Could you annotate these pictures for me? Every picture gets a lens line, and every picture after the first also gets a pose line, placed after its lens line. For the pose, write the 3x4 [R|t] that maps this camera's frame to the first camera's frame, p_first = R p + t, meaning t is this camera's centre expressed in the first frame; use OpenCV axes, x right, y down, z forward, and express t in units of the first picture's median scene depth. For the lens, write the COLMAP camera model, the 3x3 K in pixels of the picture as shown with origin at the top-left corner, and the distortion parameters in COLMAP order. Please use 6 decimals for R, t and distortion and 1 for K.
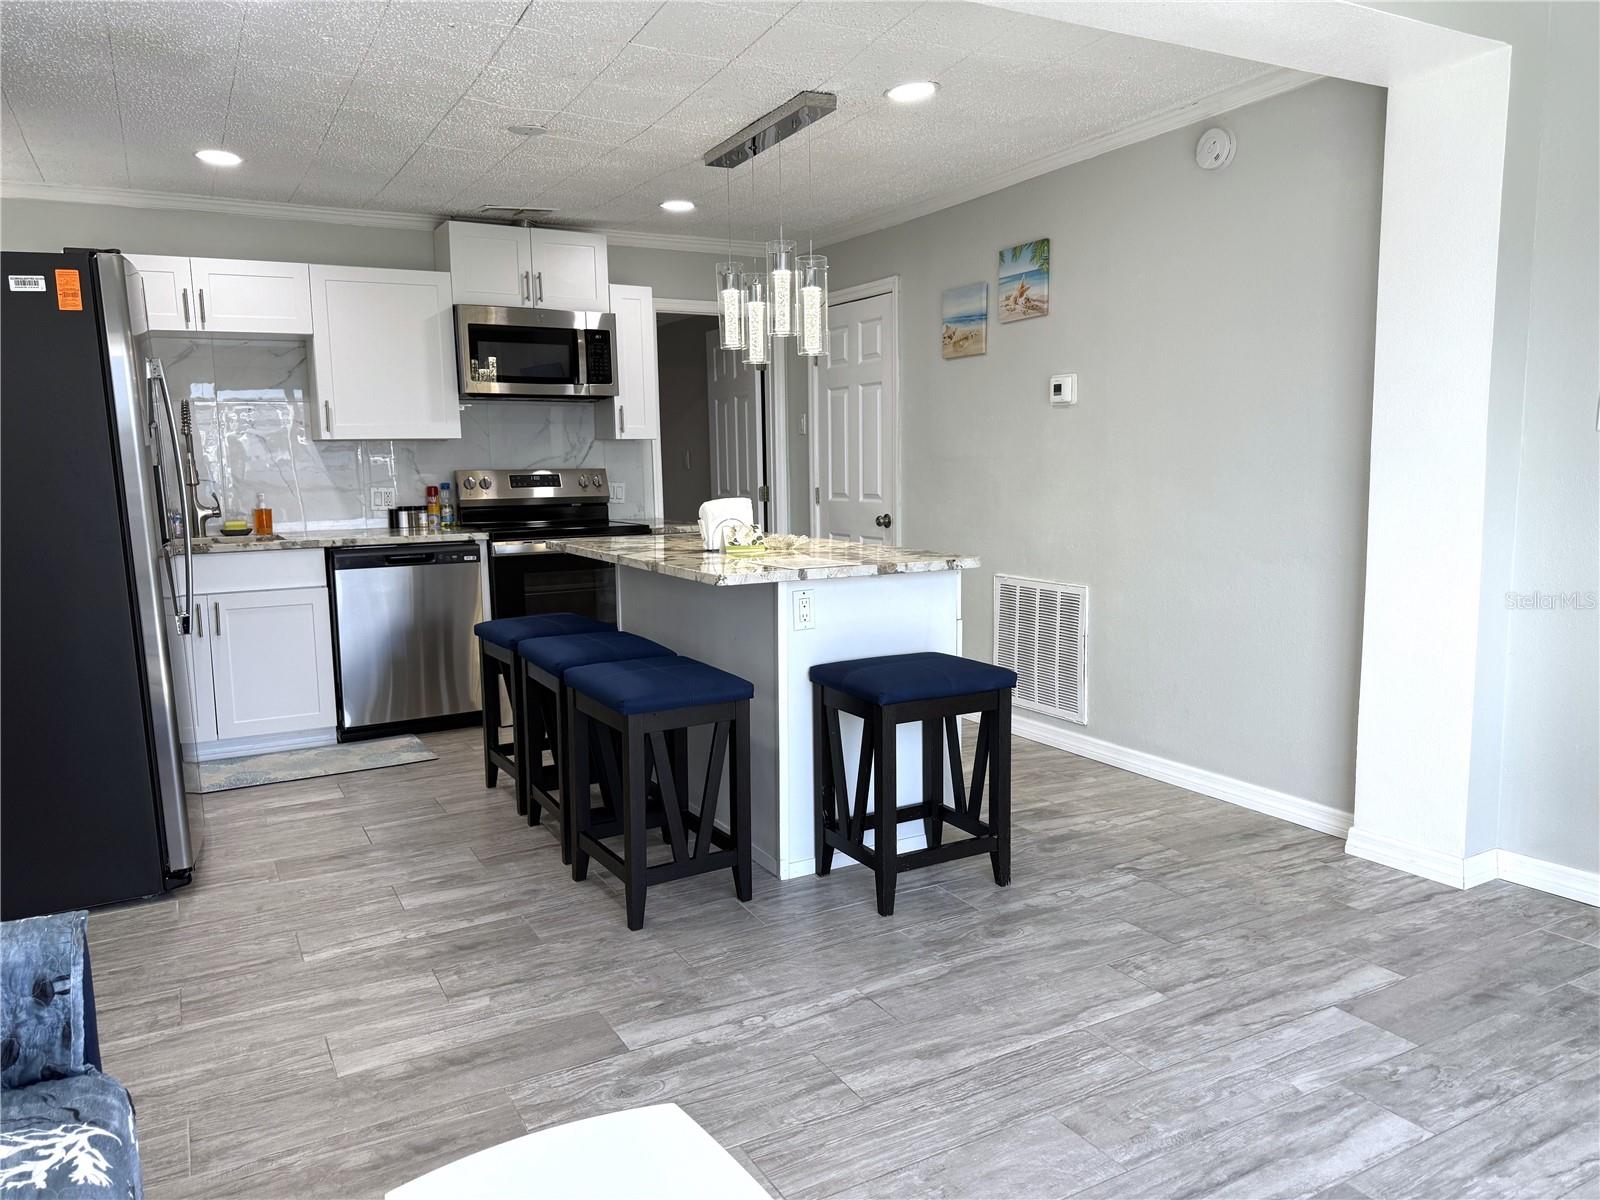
lens RADIAL K [[1131.2, 0, 799.8], [0, 1131.2, 602.6], [0, 0, 1]] dist [0.044480, -0.052684]
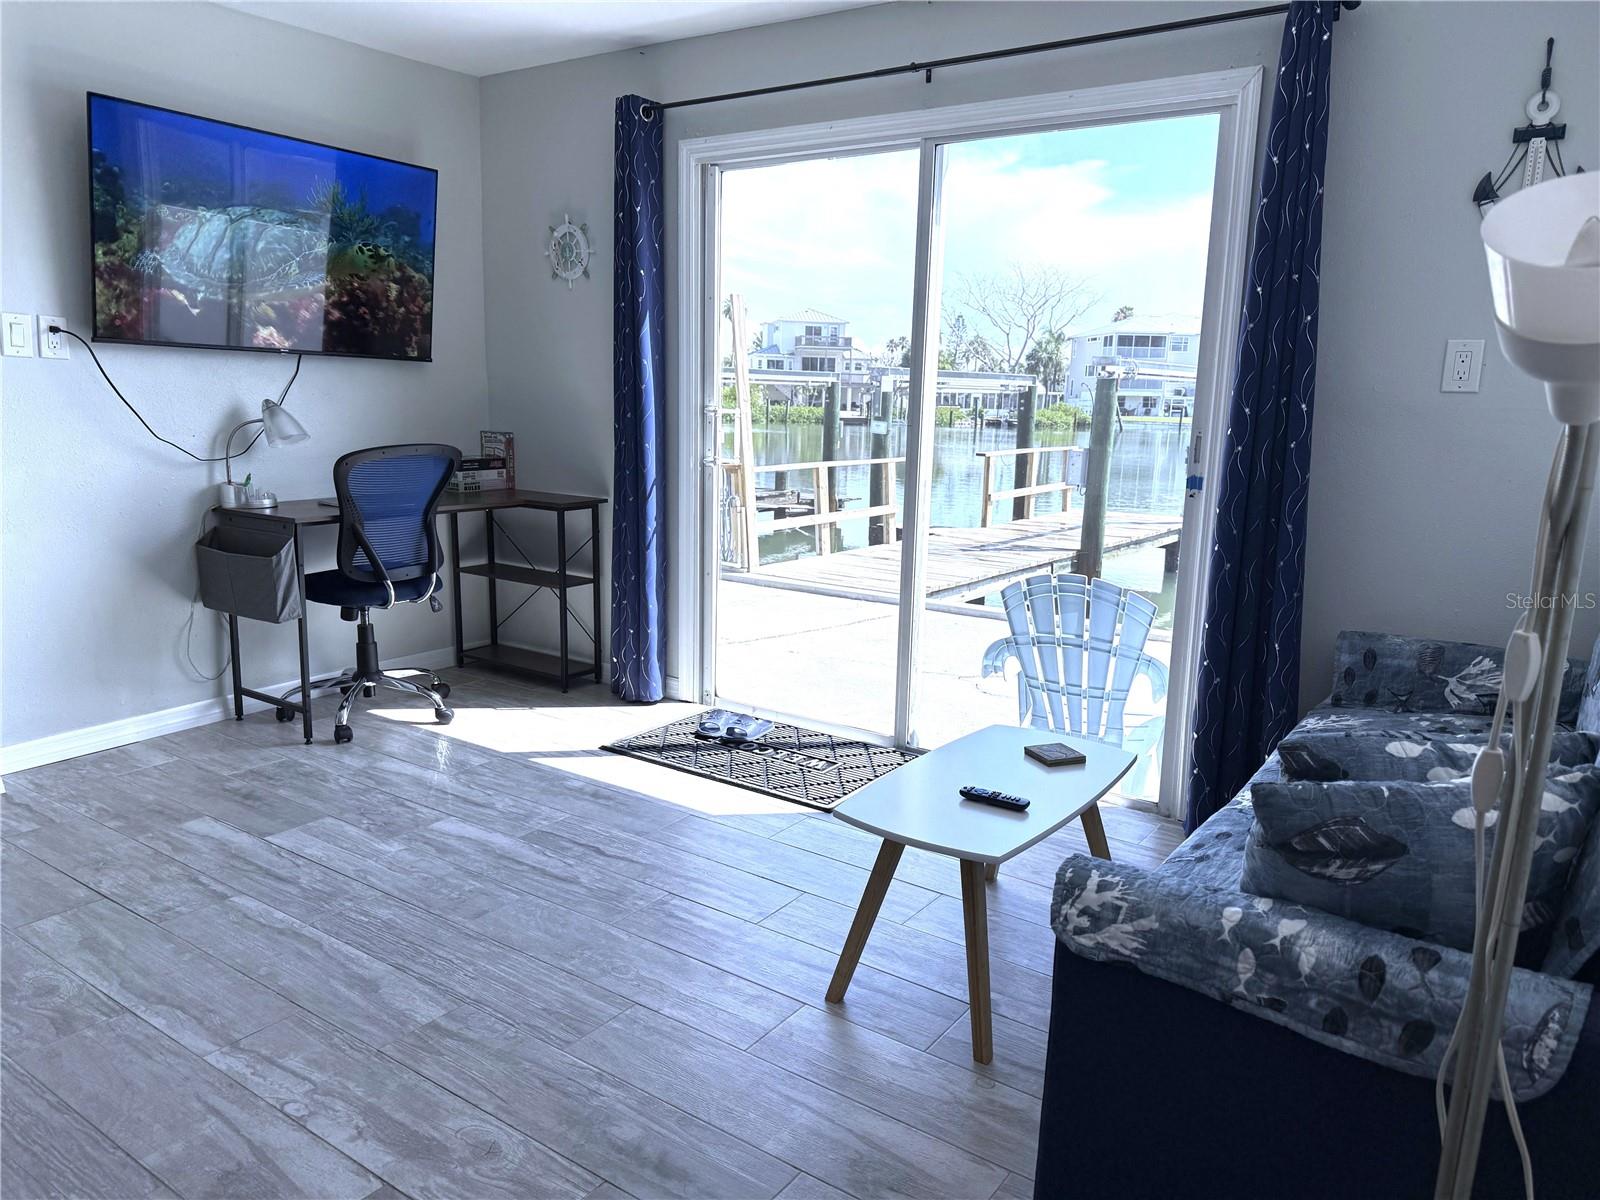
lens RADIAL K [[1131.2, 0, 792.1], [0, 1131.2, 611.2], [0, 0, 1]] dist [0.044480, -0.052684]
pose [[-0.435116, -0.166013, 0.884937, -0.612511], [0.098313, 0.968218, 0.229976, -0.077924], [-0.894991, 0.187067, -0.404966, 0.713504]]
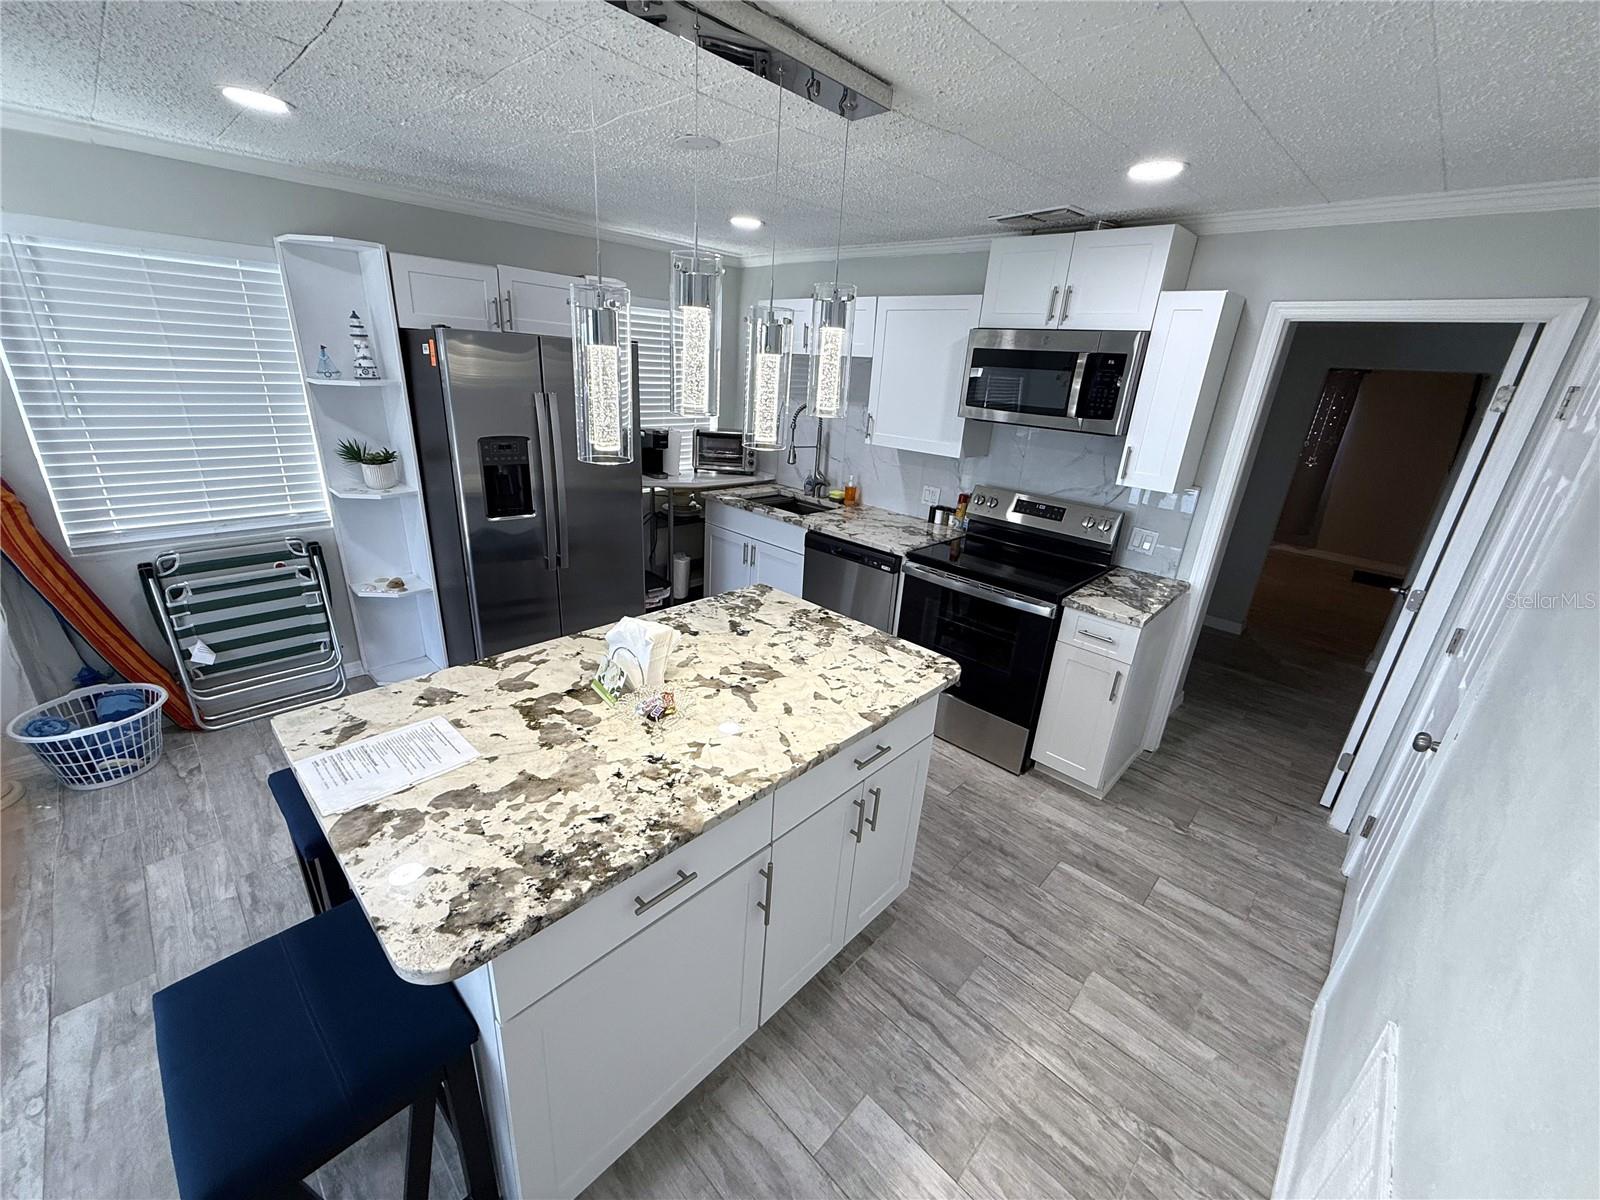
lens RADIAL K [[639.0, 0, 794.1], [0, 639.0, 599.8], [0, 0, 1]] dist [0.001345, -0.000269]
pose [[0.290764, 0.368036, -0.883179, 0.394588], [-0.190059, 0.926883, 0.323676, -0.305483], [0.937728, 0.073743, 0.339453, 1.075562]]
